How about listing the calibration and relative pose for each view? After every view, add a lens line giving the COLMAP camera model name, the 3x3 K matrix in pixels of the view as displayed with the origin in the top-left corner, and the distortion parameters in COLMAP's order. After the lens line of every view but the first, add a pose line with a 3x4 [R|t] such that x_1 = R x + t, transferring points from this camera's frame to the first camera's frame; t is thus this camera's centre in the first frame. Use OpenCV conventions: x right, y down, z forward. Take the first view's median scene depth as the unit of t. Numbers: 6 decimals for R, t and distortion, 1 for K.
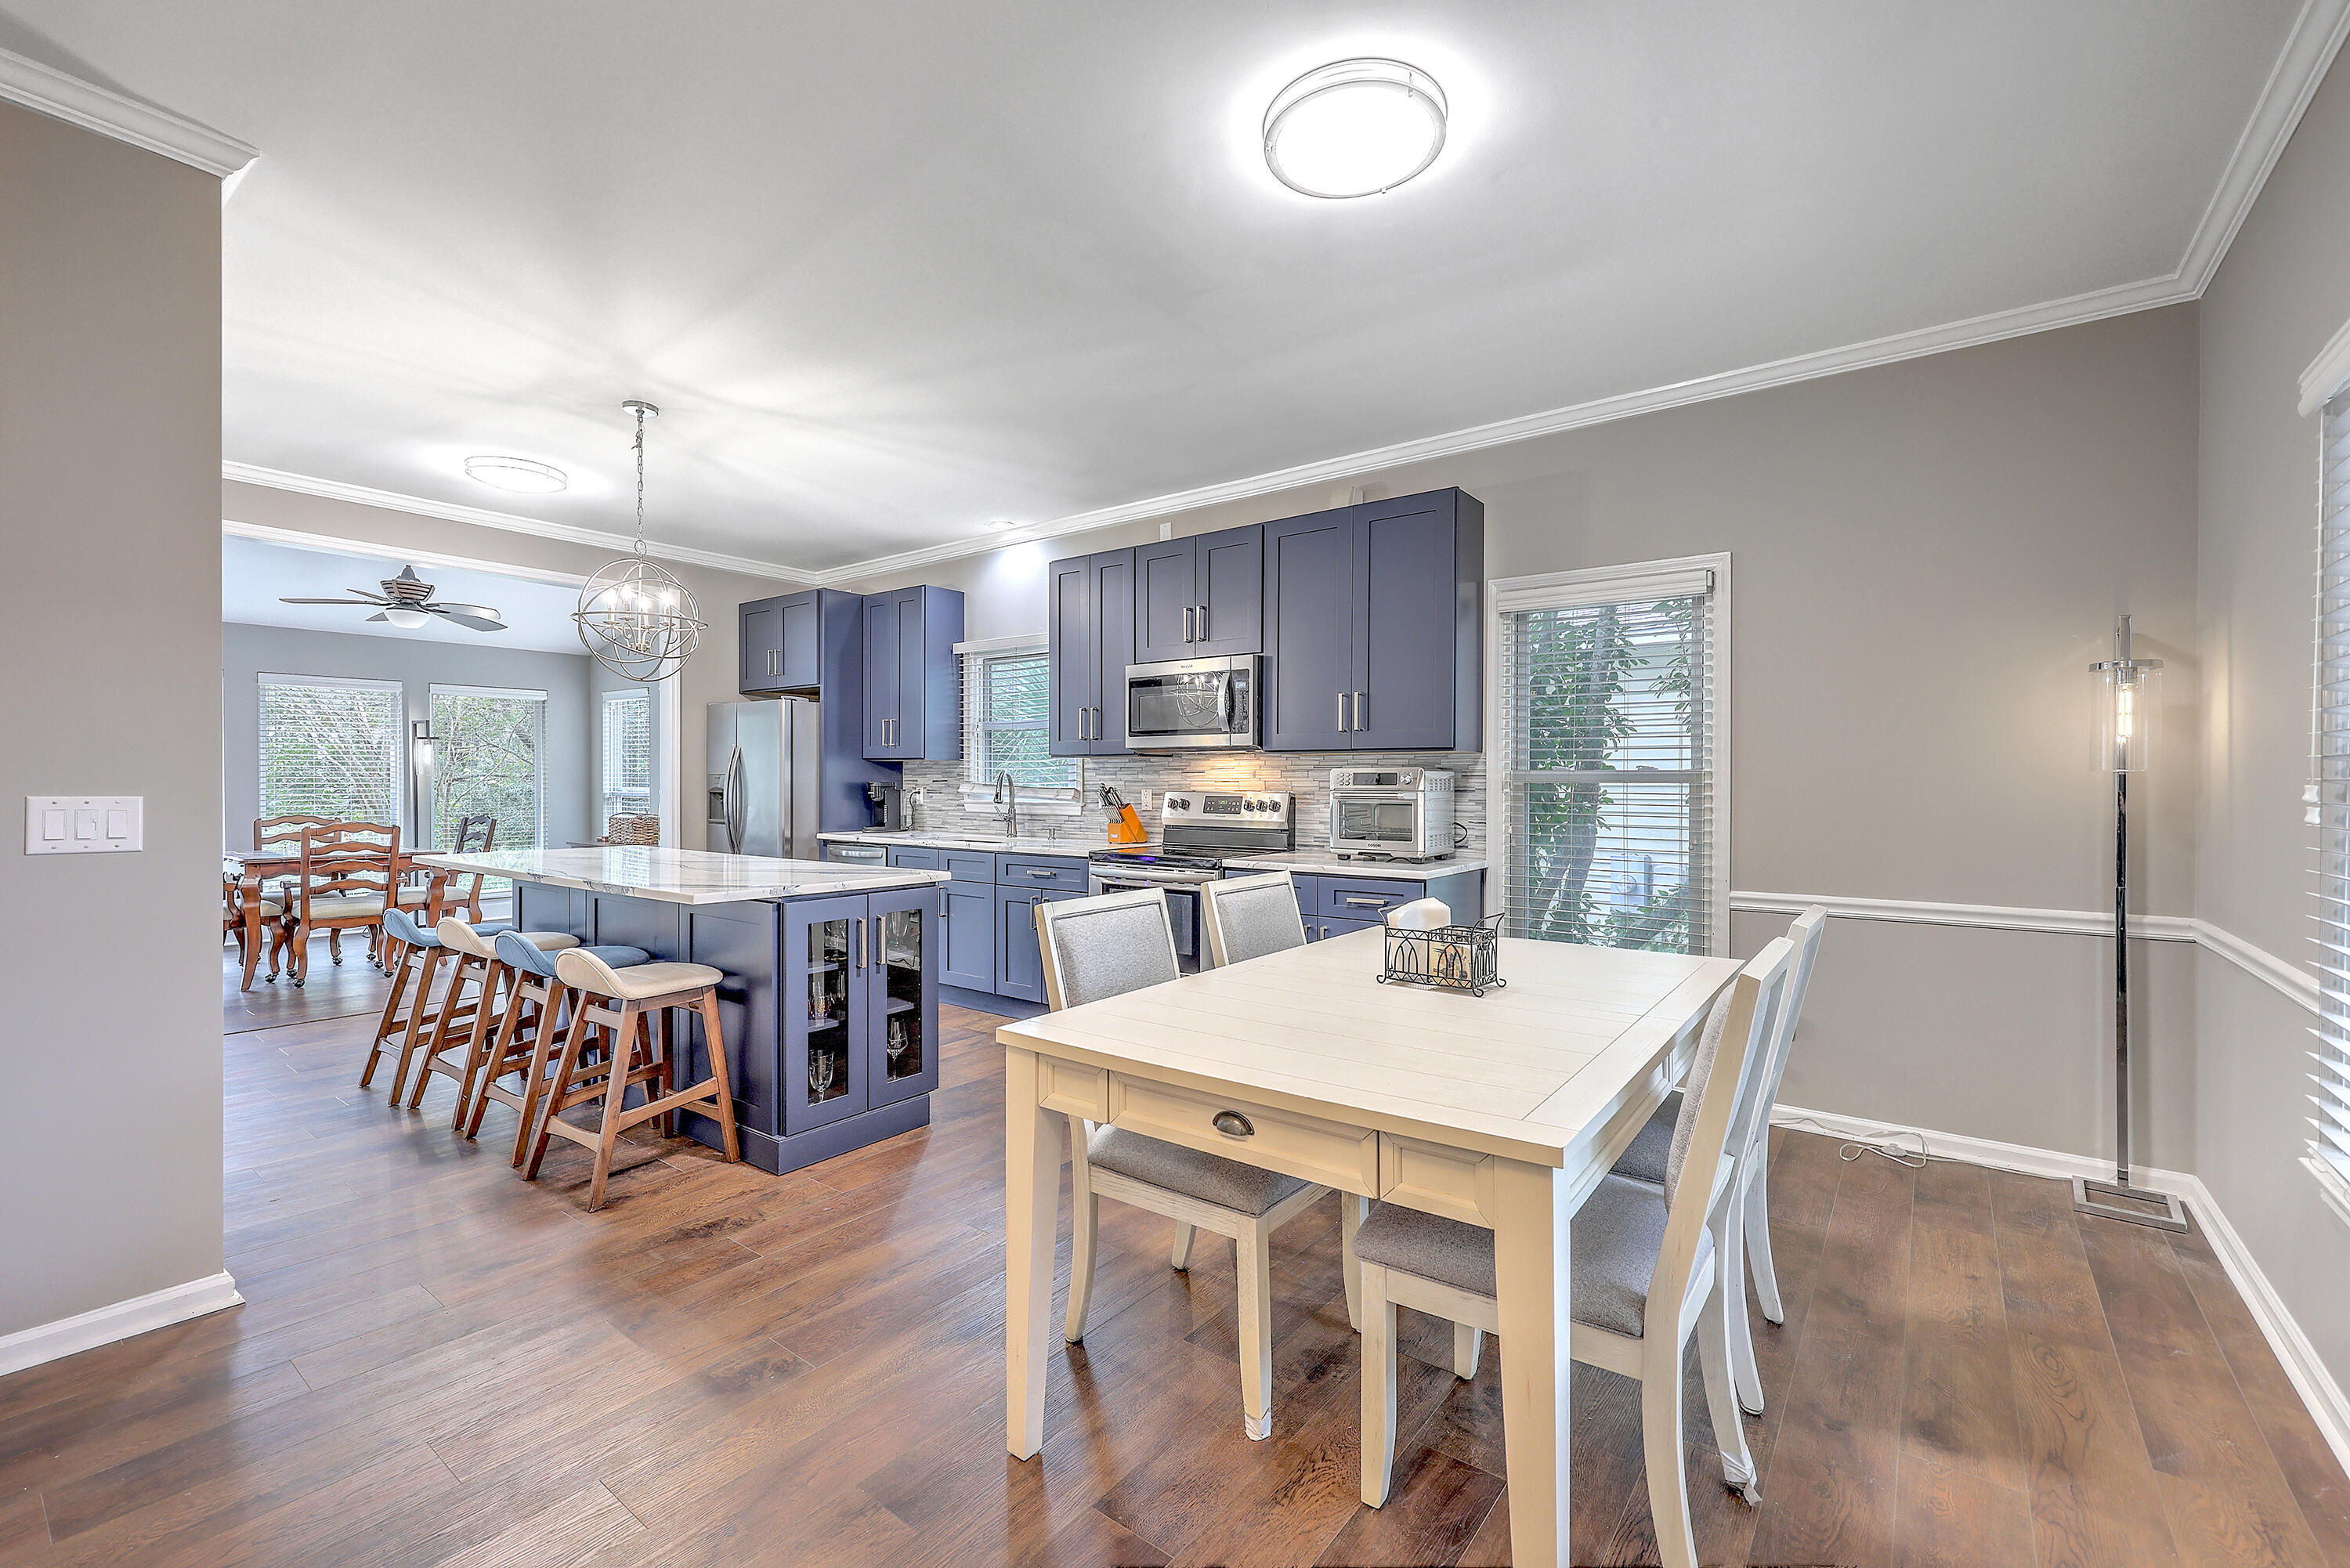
lens RADIAL K [[990.2, 0, 1175.0], [0, 990.2, 784.0], [0, 0, 1]] dist [0.008029, -0.000341]
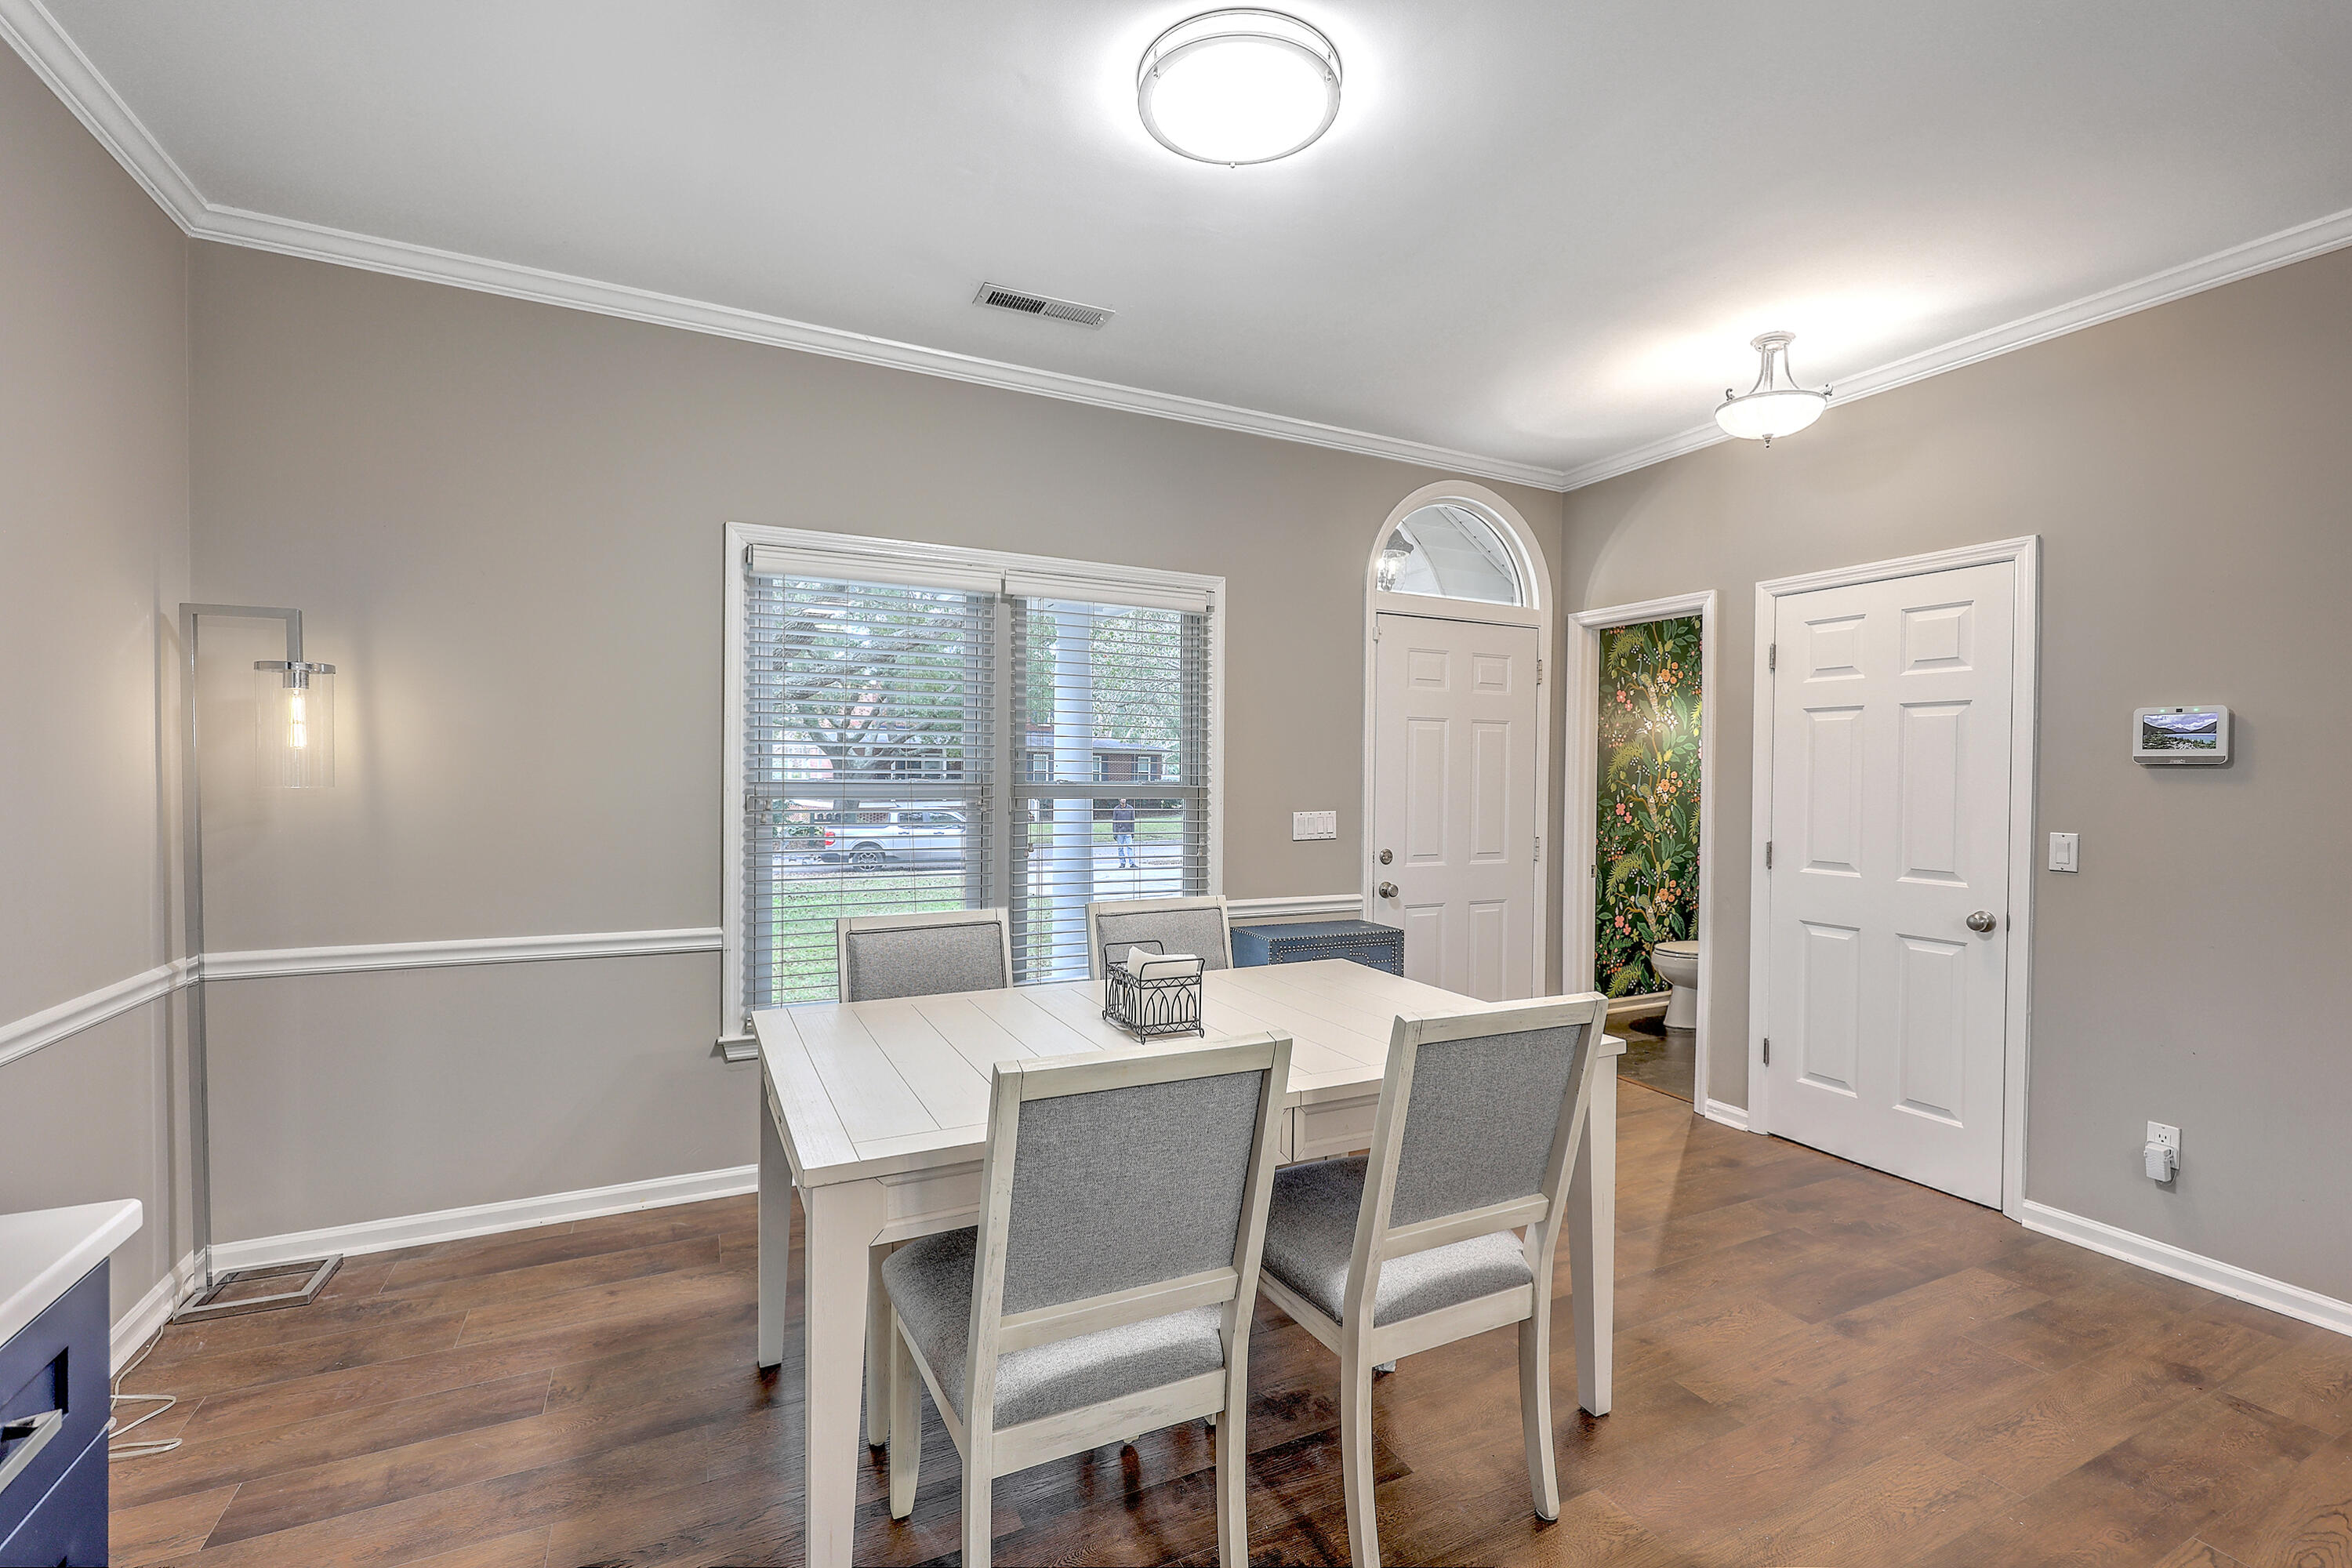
lens RADIAL K [[1020.3, 0, 1176.0], [0, 1020.3, 784.0], [0, 0, 1]] dist [0.007885, 0.000086]
pose [[-0.897230, -0.011274, 0.441419, -0.069410], [-0.007564, 0.999920, 0.010165, -0.014901], [-0.441498, 0.005781, -0.897244, 0.699442]]
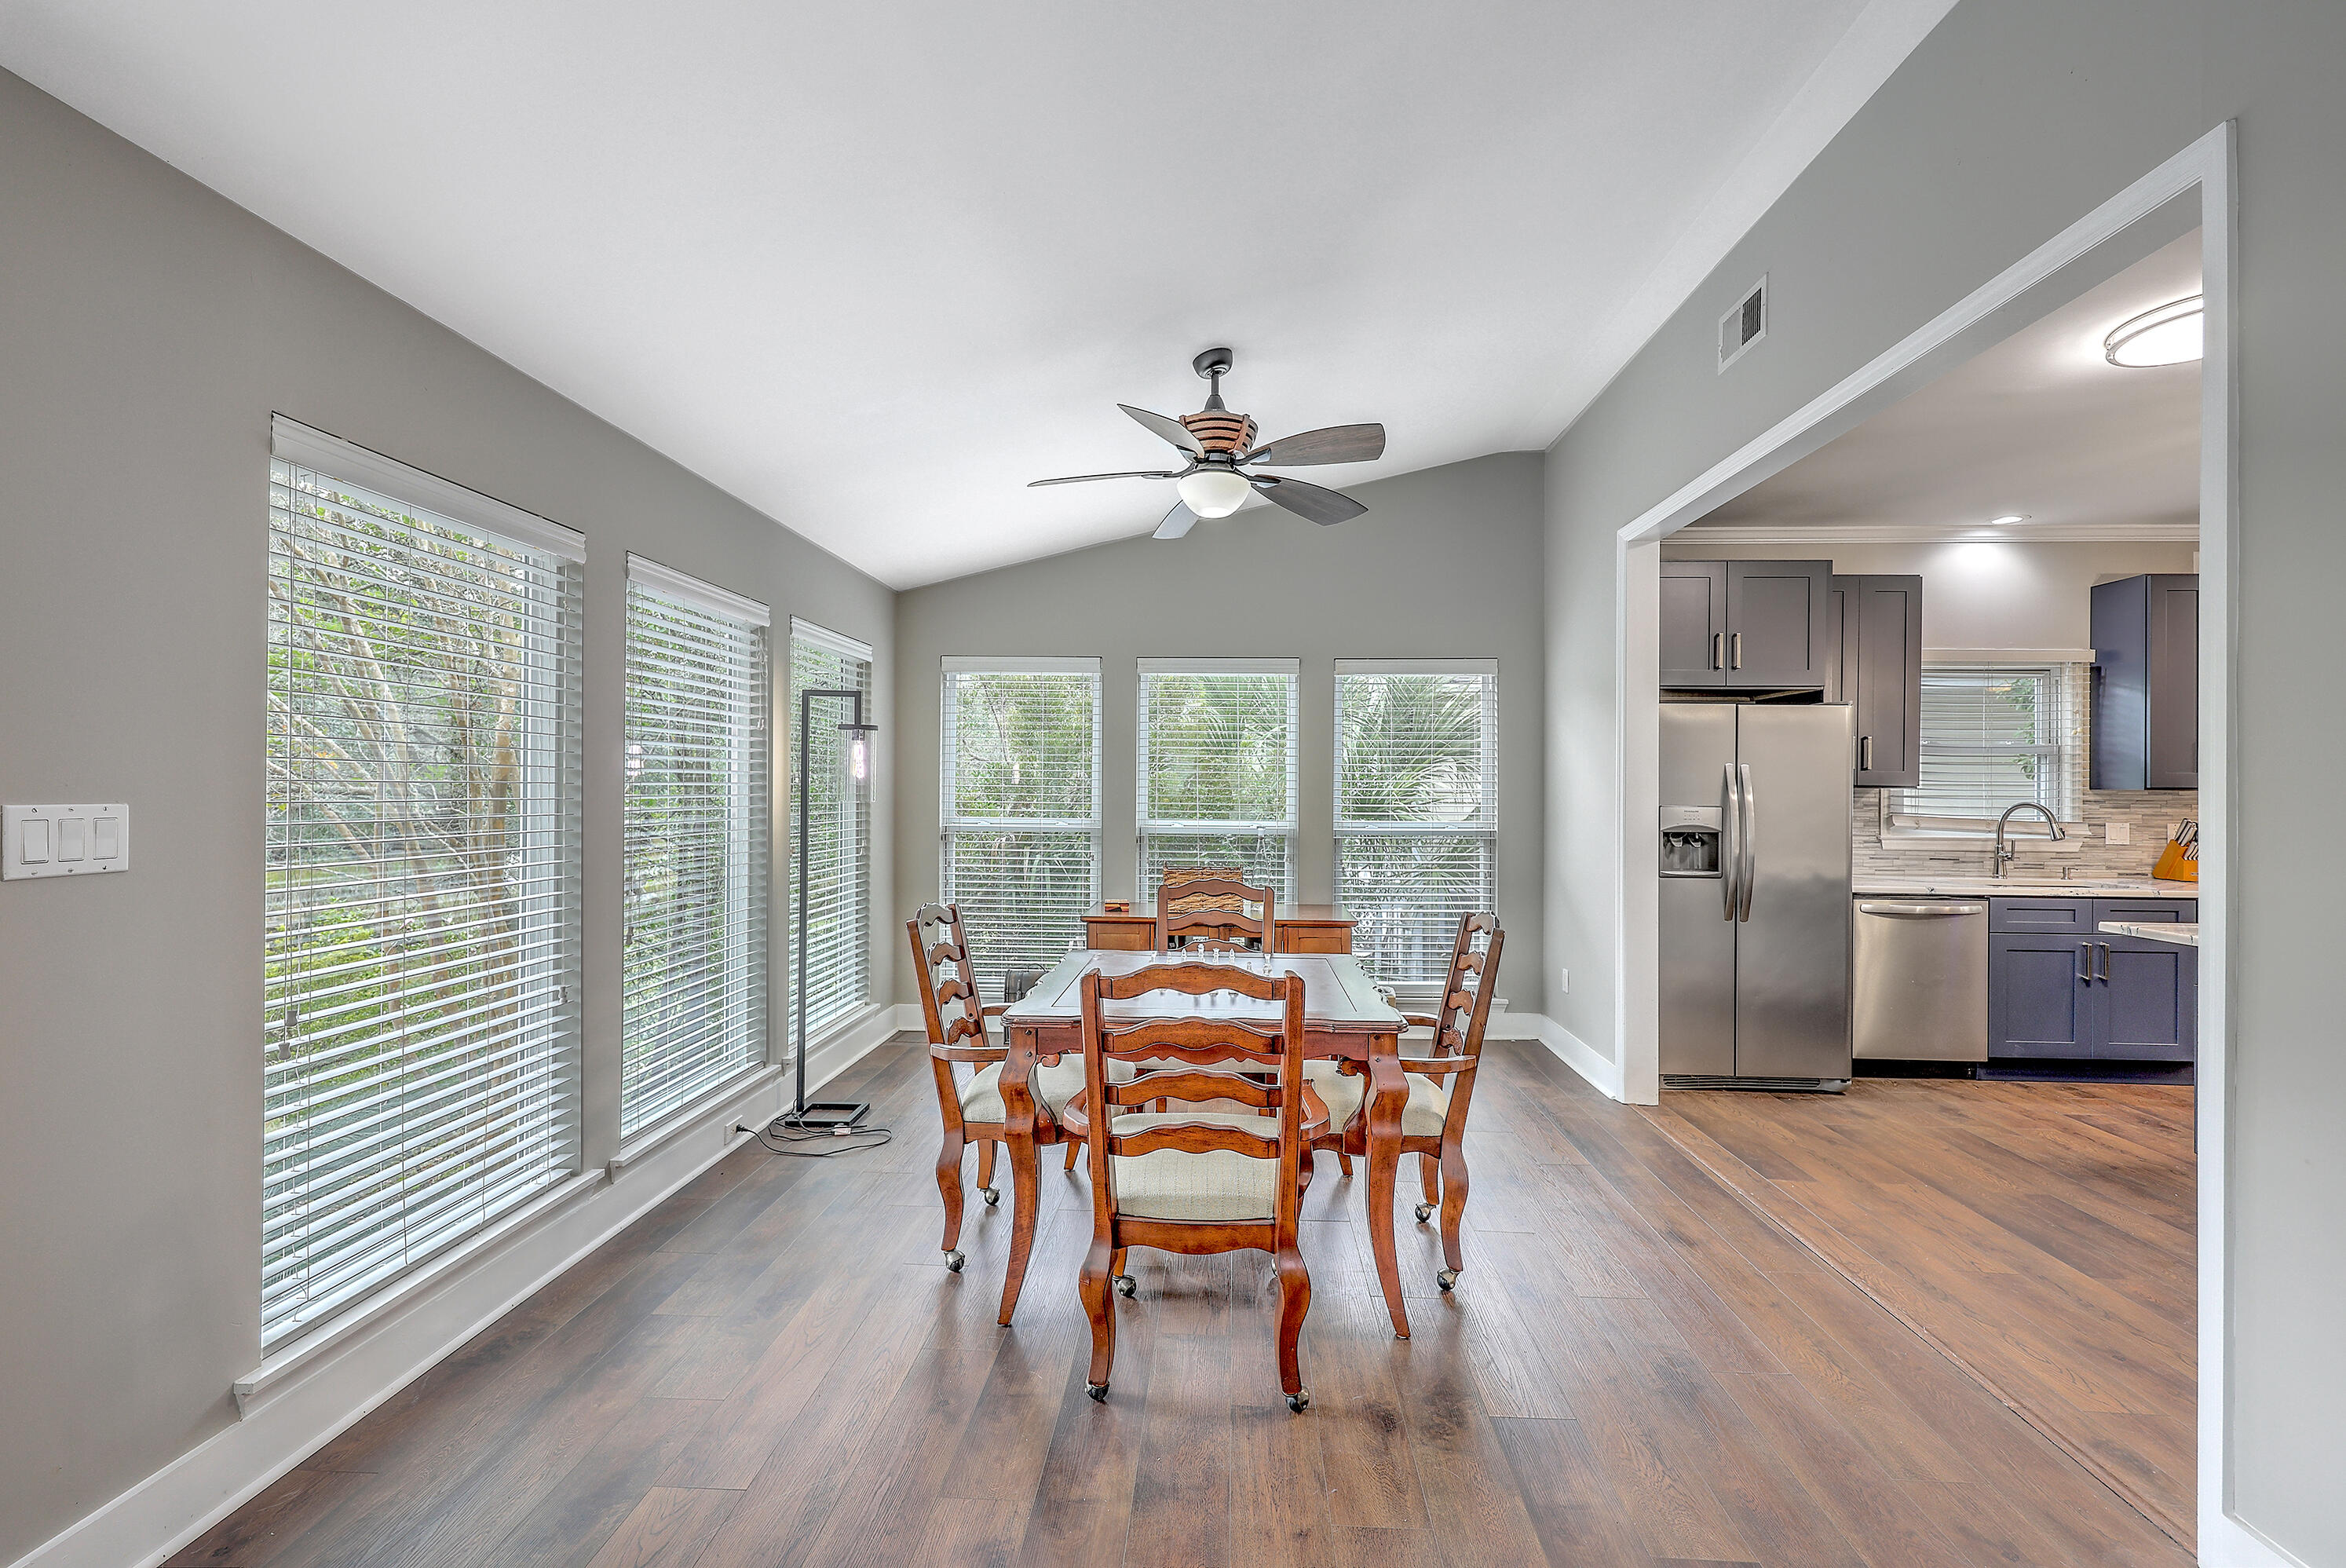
lens RADIAL K [[947.2, 0, 1173.0], [0, 947.2, 784.0], [0, 0, 1]] dist [-0.000309, -0.000473]
pose [[0.826078, 0.006185, 0.563522, -1.230583], [-0.003984, 0.999979, -0.005134, -0.022421], [-0.563542, 0.001996, 0.826085, 0.710542]]
